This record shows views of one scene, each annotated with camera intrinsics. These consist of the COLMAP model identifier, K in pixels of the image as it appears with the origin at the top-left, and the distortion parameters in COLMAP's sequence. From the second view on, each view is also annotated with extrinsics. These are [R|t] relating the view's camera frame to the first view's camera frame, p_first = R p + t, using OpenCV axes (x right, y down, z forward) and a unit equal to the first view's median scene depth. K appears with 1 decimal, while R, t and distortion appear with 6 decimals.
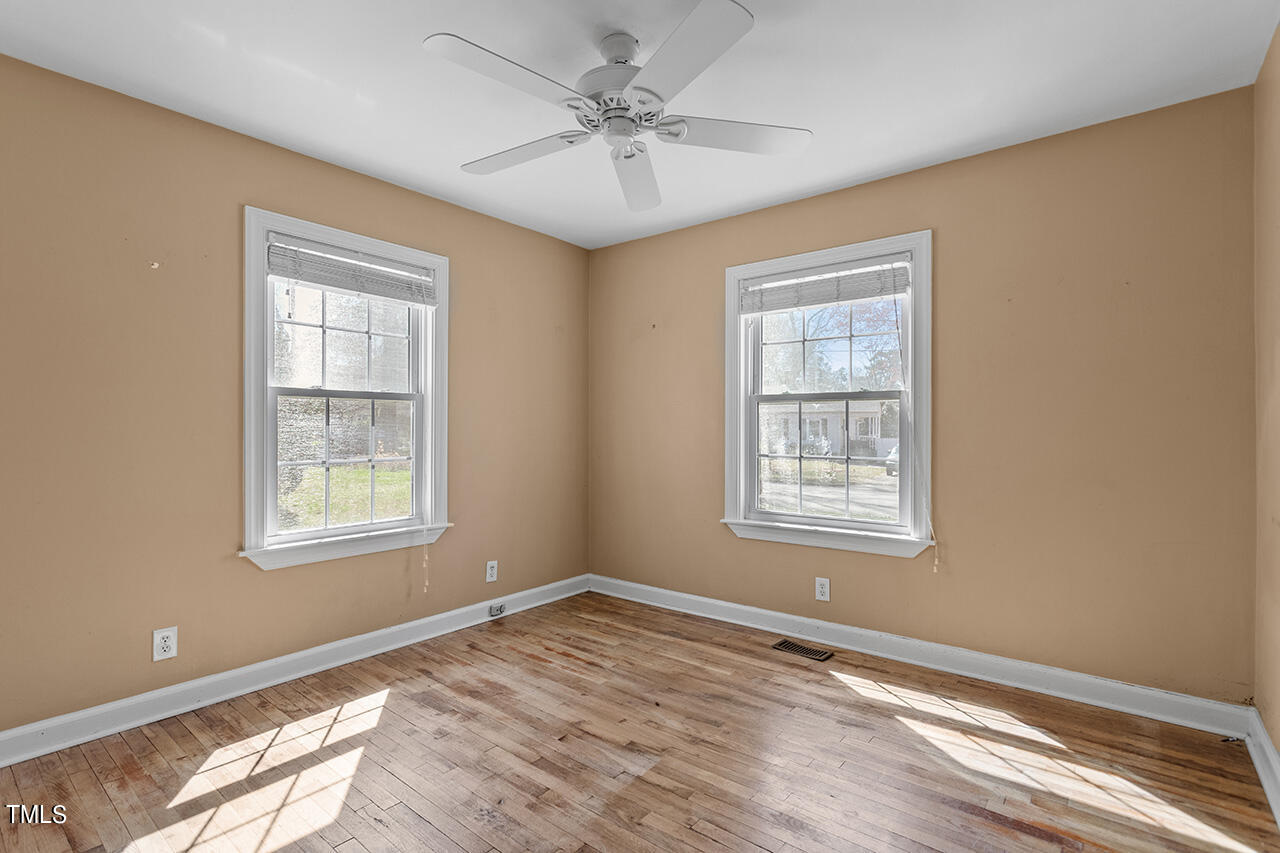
lens RADIAL K [[598.8, 0, 640.0], [0, 598.8, 426.5], [0, 0, 1]] dist [-0.000485, -0.000234]
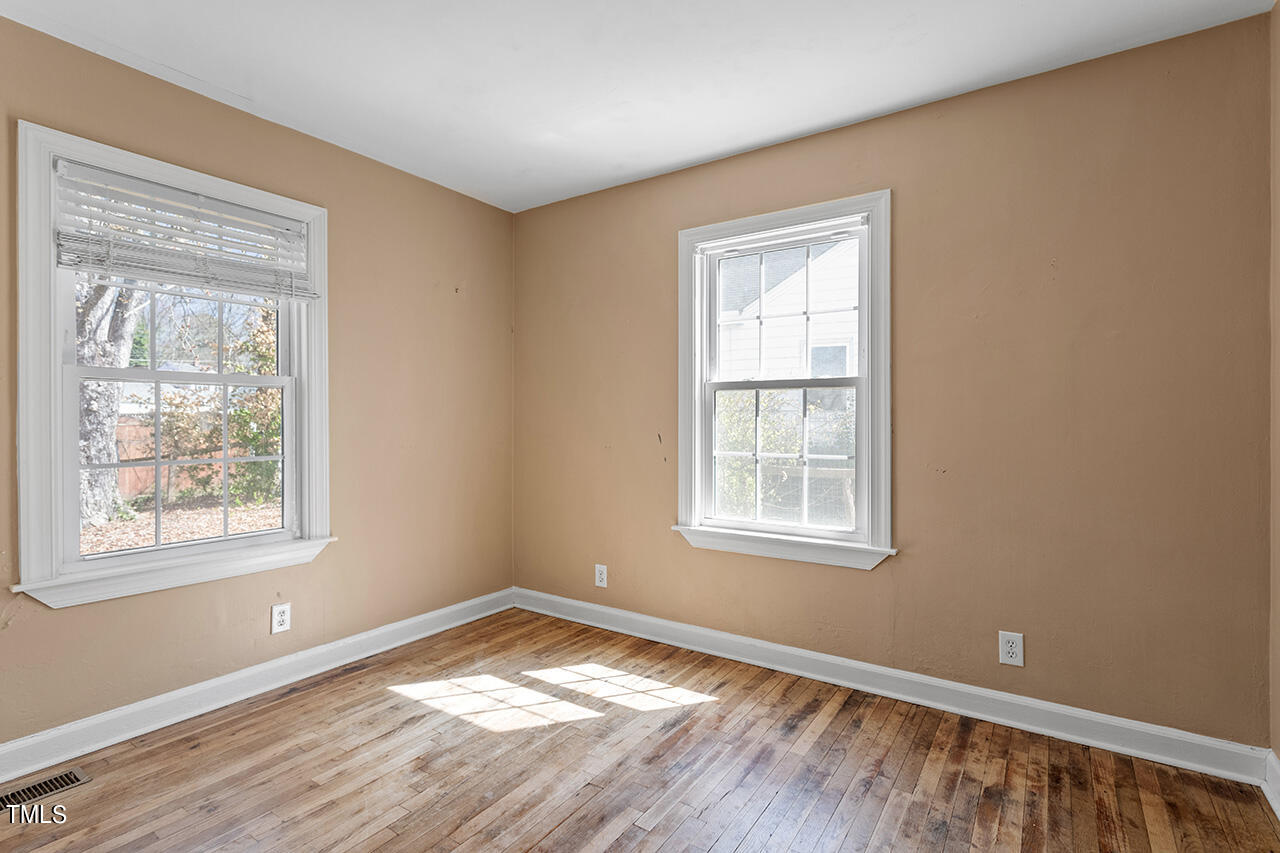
lens RADIAL K [[621.9, 0, 621.7], [0, 621.9, 435.2], [0, 0, 1]] dist [0.000529, -0.000205]
pose [[0.062588, 0.003075, -0.998035, 0.530860], [-0.006063, 0.999978, 0.002701, 0.028777], [0.998021, 0.005882, 0.062605, 0.792719]]
